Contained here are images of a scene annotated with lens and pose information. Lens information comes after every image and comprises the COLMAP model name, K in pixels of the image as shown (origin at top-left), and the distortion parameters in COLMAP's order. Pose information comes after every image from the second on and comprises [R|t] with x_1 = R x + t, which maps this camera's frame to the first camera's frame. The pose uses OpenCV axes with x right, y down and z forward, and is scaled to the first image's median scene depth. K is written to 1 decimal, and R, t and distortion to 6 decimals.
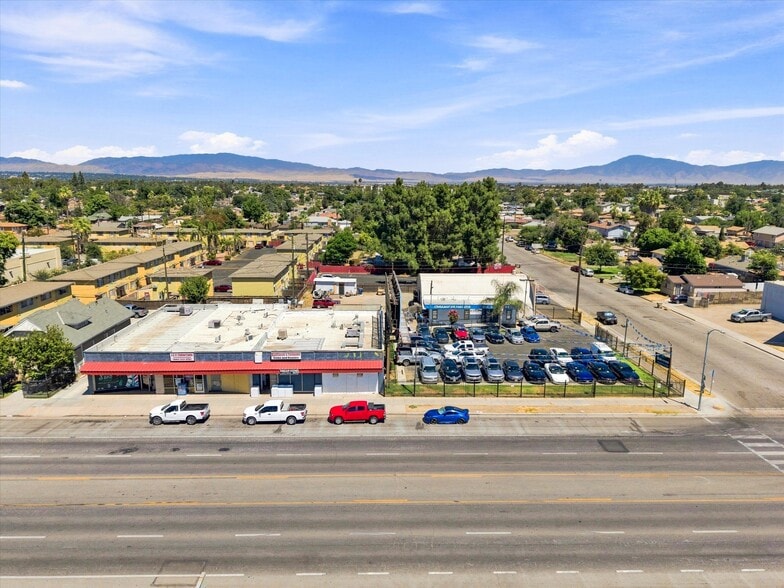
lens RADIAL K [[523.3, 0, 392.0], [0, 523.3, 294.0], [0, 0, 1]] dist [0.032211, -0.035859]
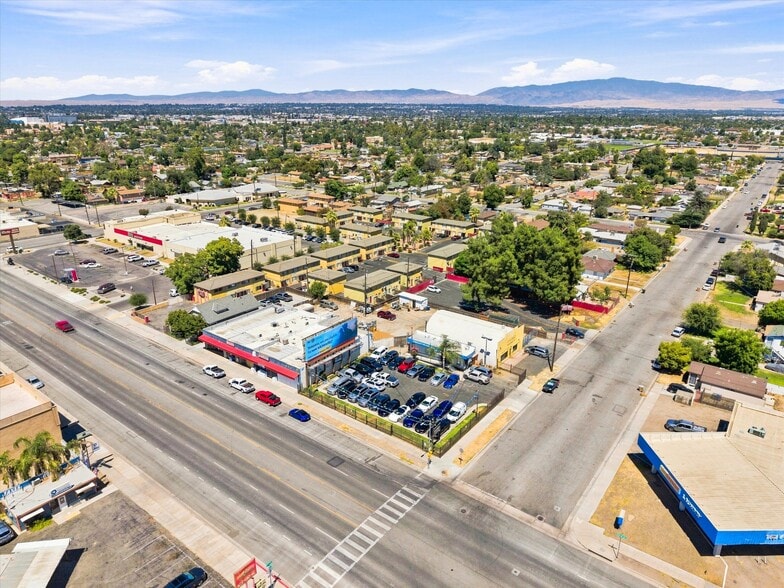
lens RADIAL K [[523.3, 0, 392.0], [0, 523.3, 294.0], [0, 0, 1]] dist [0.032211, -0.035859]
pose [[0.779562, 0.203354, -0.592394, 1.256639], [-0.127039, 0.977502, 0.168375, -0.490862], [0.613307, -0.056002, 0.787857, -0.209202]]
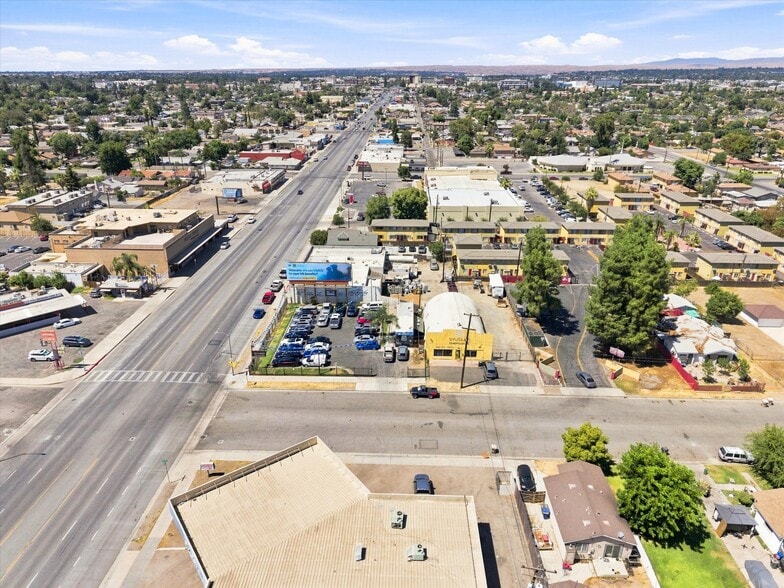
lens RADIAL K [[523.3, 0, 392.0], [0, 523.3, 294.0], [0, 0, 1]] dist [0.032211, -0.035859]
pose [[-0.065693, 0.379073, -0.923032, 2.077693], [-0.200928, 0.901057, 0.384348, -0.827454], [0.977401, 0.210712, 0.016973, 1.420010]]
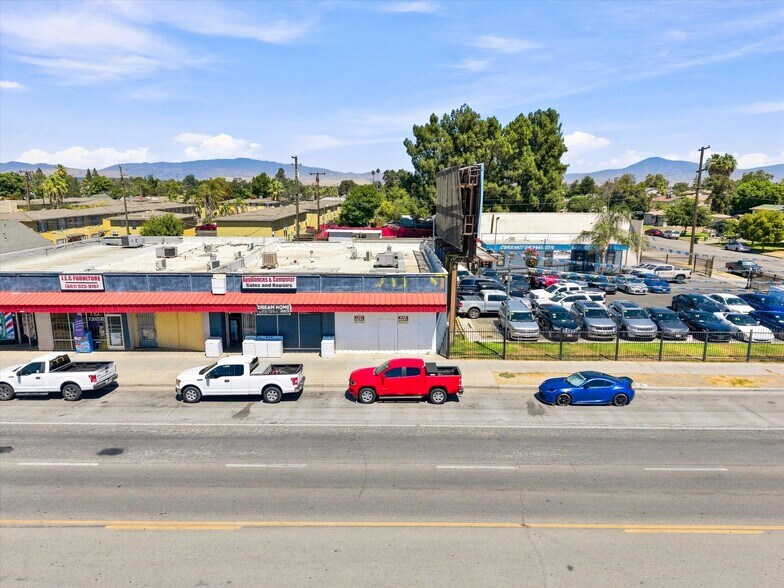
lens RADIAL K [[523.3, 0, 392.0], [0, 523.3, 294.0], [0, 0, 1]] dist [0.032211, -0.035859]
pose [[0.999527, 0.003253, -0.030593, -0.057938], [-0.003513, 0.999958, -0.008446, 0.135444], [0.030565, 0.008549, 0.999496, 0.459508]]
